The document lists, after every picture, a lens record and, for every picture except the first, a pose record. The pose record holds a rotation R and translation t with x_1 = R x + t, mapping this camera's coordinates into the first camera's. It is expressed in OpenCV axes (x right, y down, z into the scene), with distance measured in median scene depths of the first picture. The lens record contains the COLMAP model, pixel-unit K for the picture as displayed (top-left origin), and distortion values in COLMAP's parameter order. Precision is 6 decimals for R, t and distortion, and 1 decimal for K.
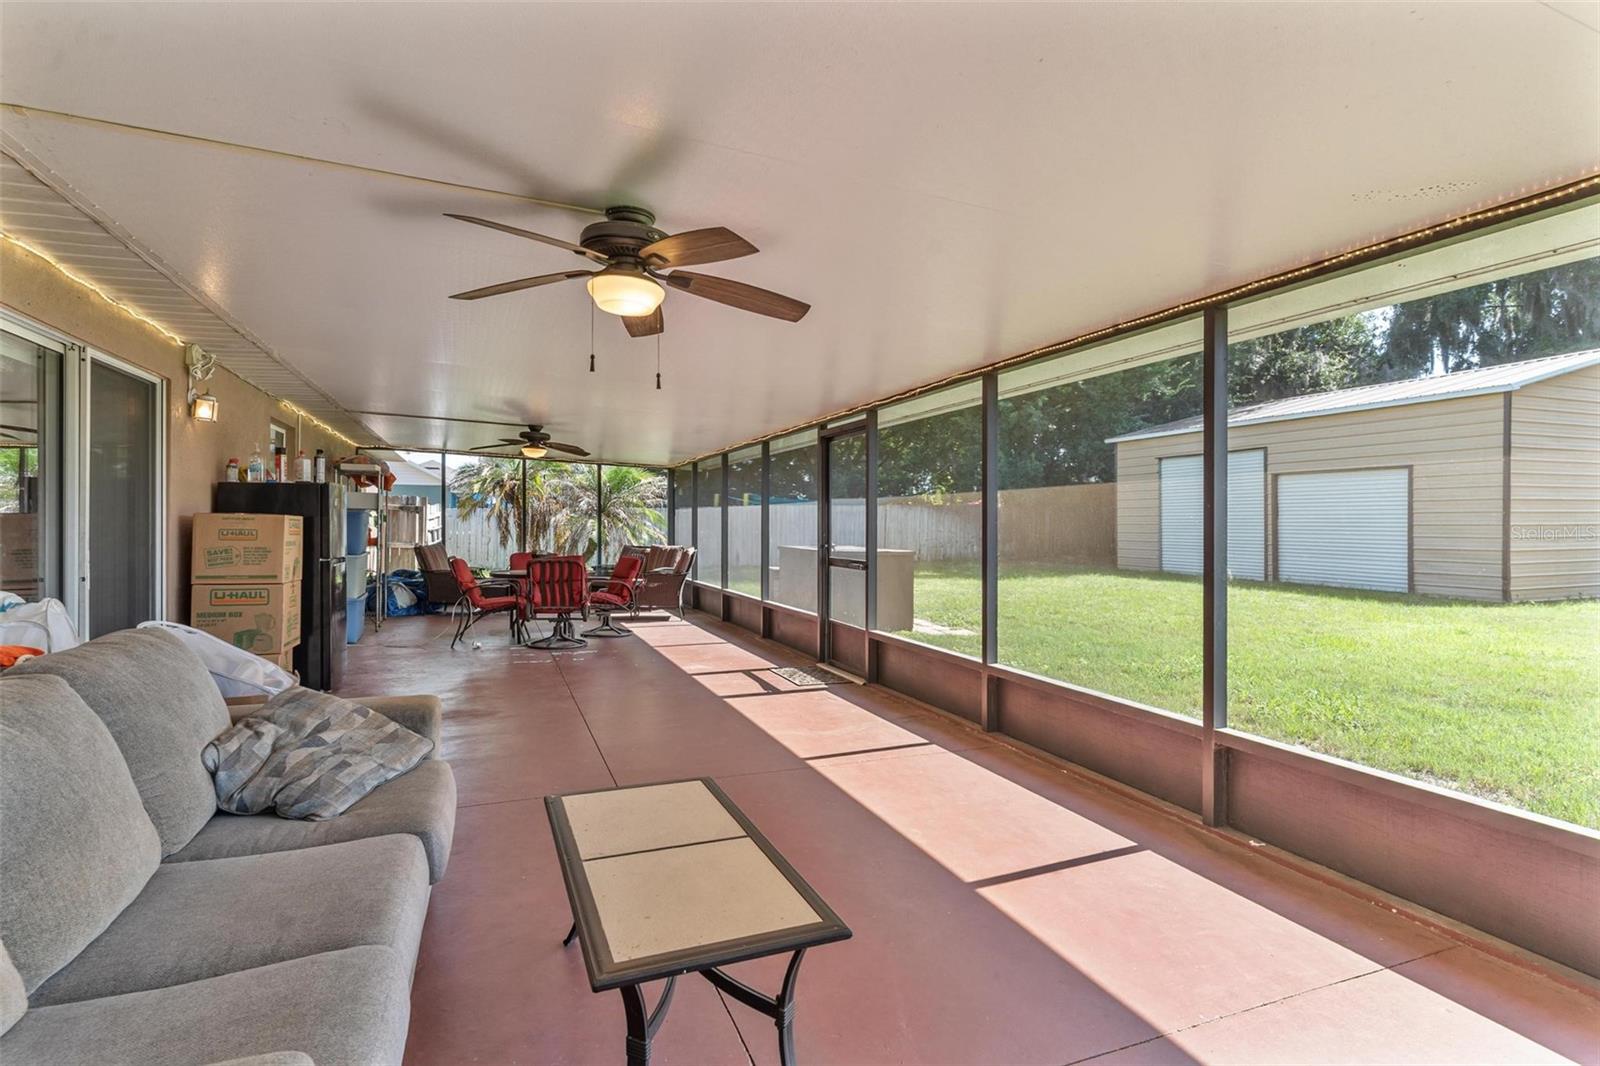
lens RADIAL K [[786.9, 0, 802.7], [0, 786.9, 525.8], [0, 0, 1]] dist [0.002567, -0.000924]
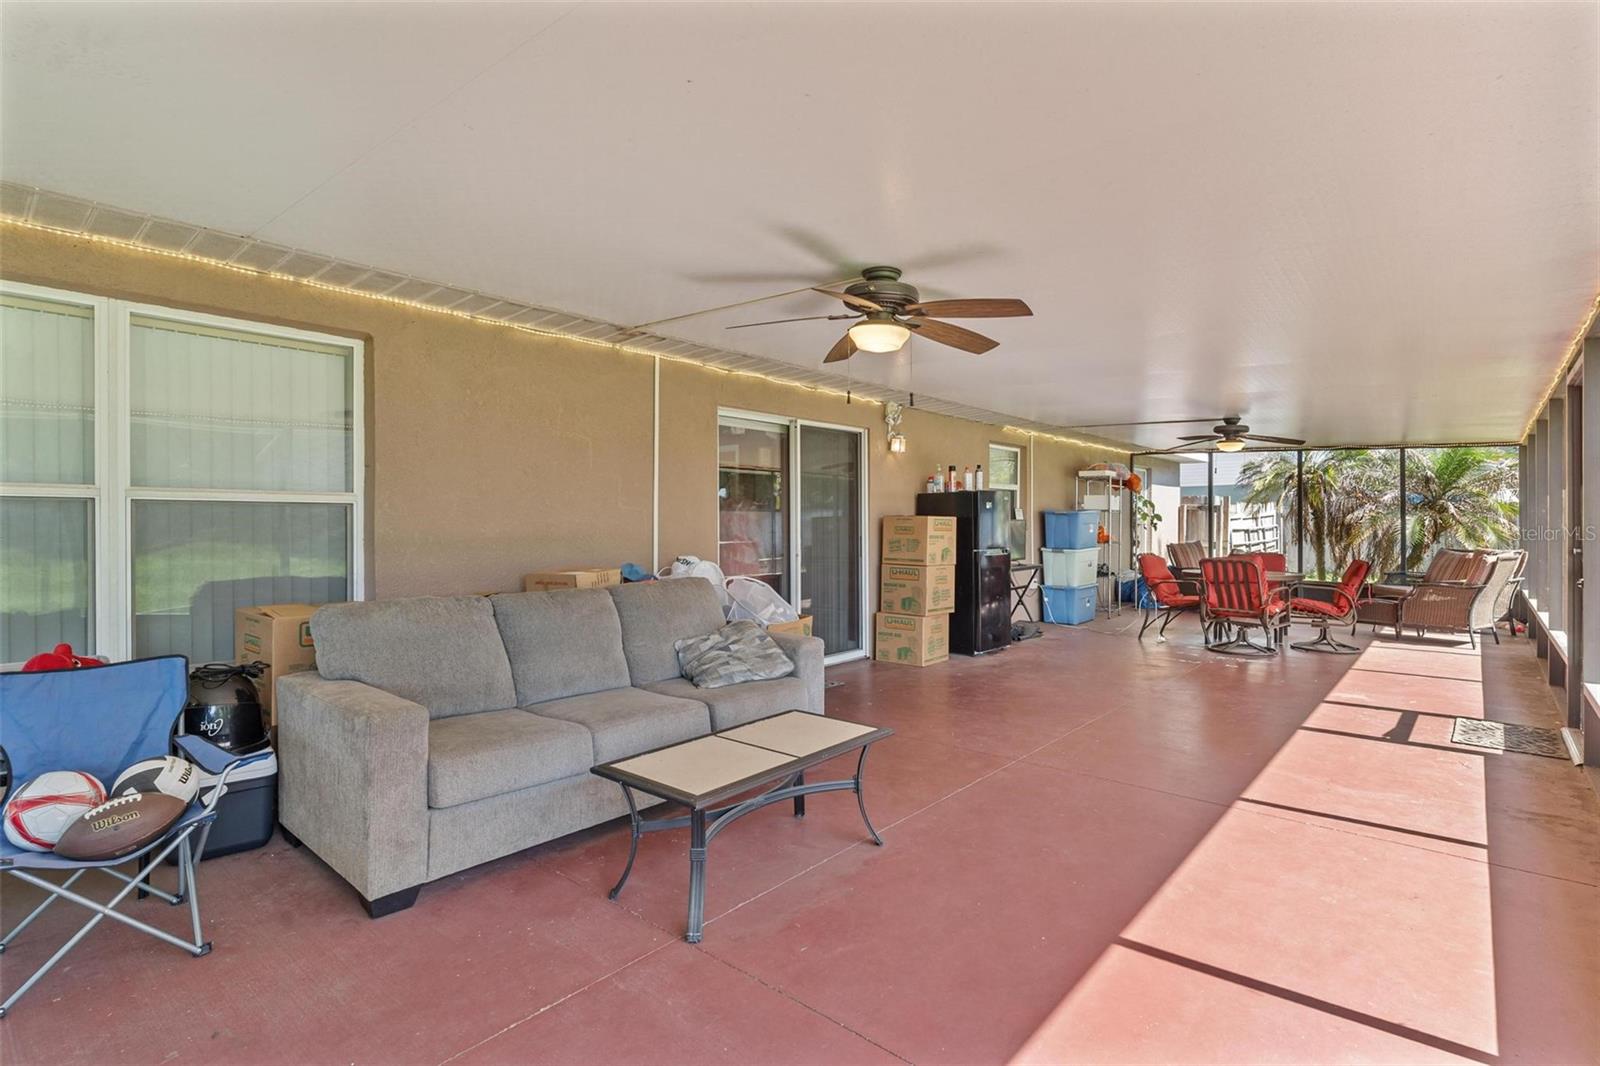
lens RADIAL K [[786.9, 0, 800.9], [0, 786.9, 533.2], [0, 0, 1]] dist [0.002567, -0.000924]
pose [[0.453087, 0.005042, -0.891452, 0.478338], [0.002880, 0.999971, 0.007120, 0.005869], [0.891462, -0.005793, 0.453059, 0.181792]]
